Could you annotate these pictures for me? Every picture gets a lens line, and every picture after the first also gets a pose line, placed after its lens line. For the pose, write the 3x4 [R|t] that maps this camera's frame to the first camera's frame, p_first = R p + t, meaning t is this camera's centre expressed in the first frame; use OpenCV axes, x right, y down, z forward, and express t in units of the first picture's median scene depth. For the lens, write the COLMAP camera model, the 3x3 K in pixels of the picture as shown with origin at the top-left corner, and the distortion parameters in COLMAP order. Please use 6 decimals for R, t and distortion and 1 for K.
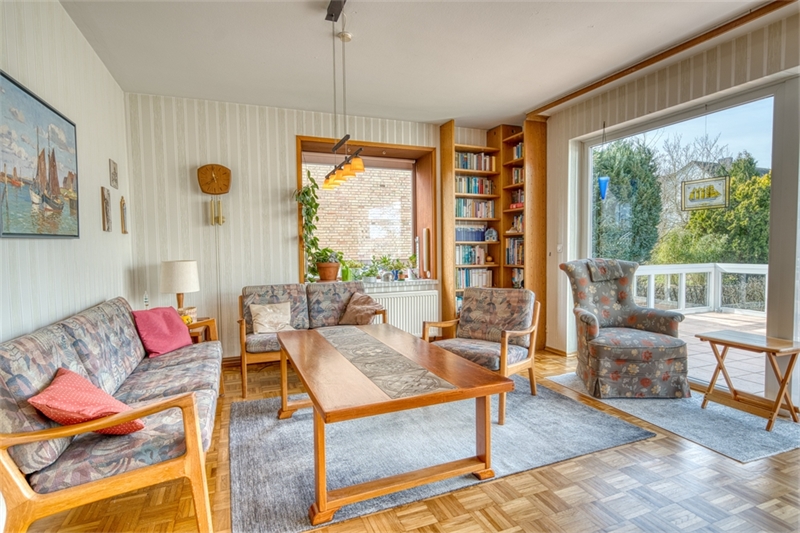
lens RADIAL K [[412.3, 0, 401.1], [0, 412.3, 267.2], [0, 0, 1]] dist [-0.002293, -0.000590]
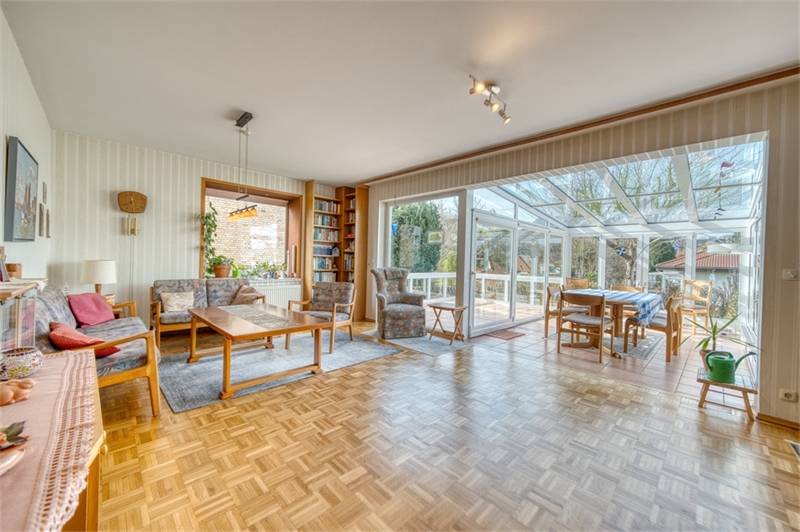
lens RADIAL K [[307.6, 0, 400.1], [0, 307.6, 260.8], [0, 0, 1]] dist [0.002660, 0.000159]
pose [[0.926842, 0.035218, 0.373797, -0.001942], [-0.019049, 0.998720, -0.046863, 0.014506], [-0.374969, 0.036314, 0.926326, -0.297092]]
